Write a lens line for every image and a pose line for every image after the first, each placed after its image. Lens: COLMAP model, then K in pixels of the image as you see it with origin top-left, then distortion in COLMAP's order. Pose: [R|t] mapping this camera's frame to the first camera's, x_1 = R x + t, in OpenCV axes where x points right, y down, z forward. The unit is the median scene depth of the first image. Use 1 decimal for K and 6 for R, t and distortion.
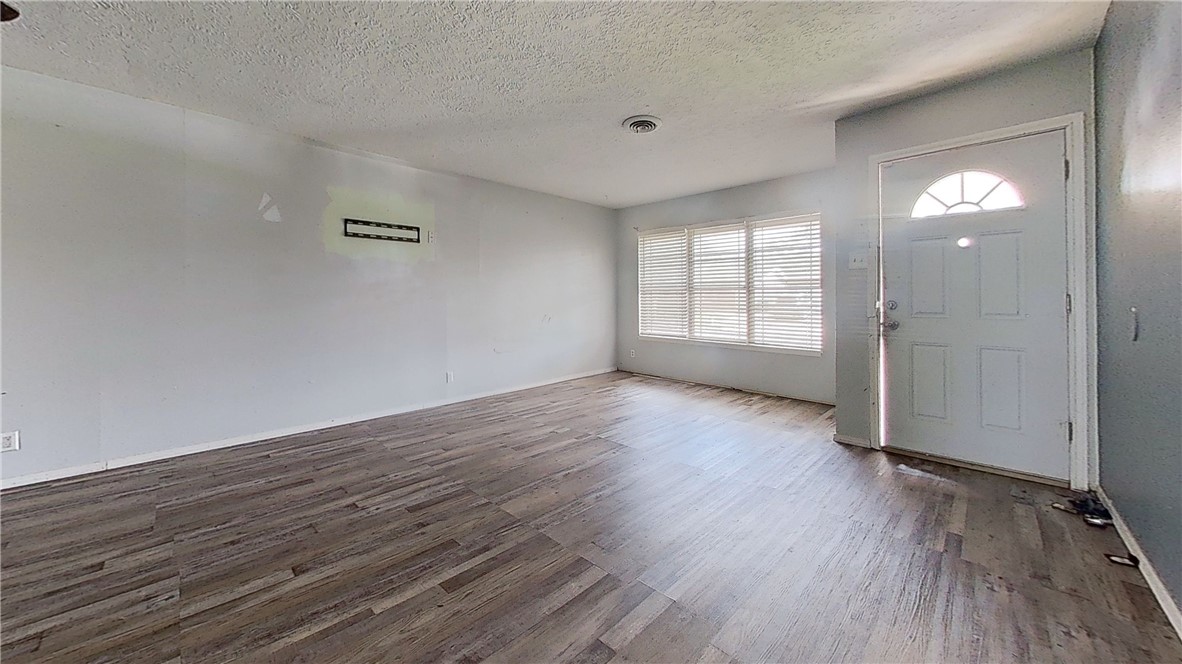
lens RADIAL K [[423.4, 0, 585.2], [0, 423.4, 295.5], [0, 0, 1]] dist [0.000421, 0.000229]
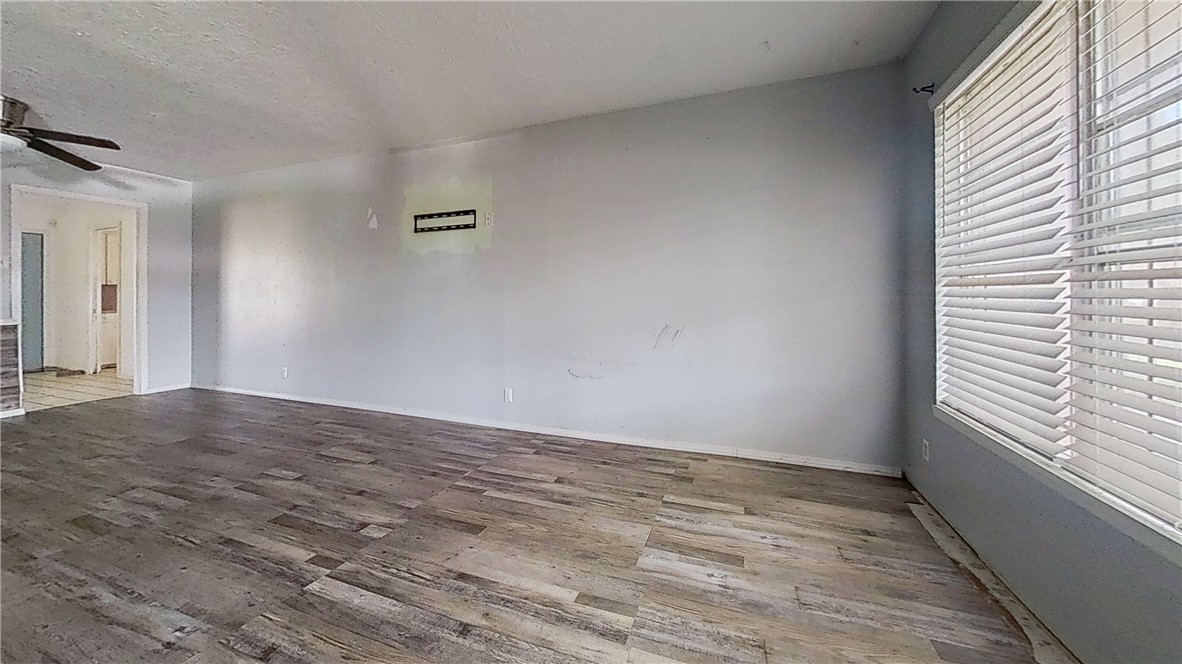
lens RADIAL K [[423.4, 0, 585.2], [0, 423.4, 295.5], [0, 0, 1]] dist [0.000421, 0.000229]
pose [[0.400389, 0.001360, -0.916344, 0.884480], [0.008583, 0.999949, 0.005234, 0.014666], [0.916305, -0.009960, 0.400357, 1.622912]]
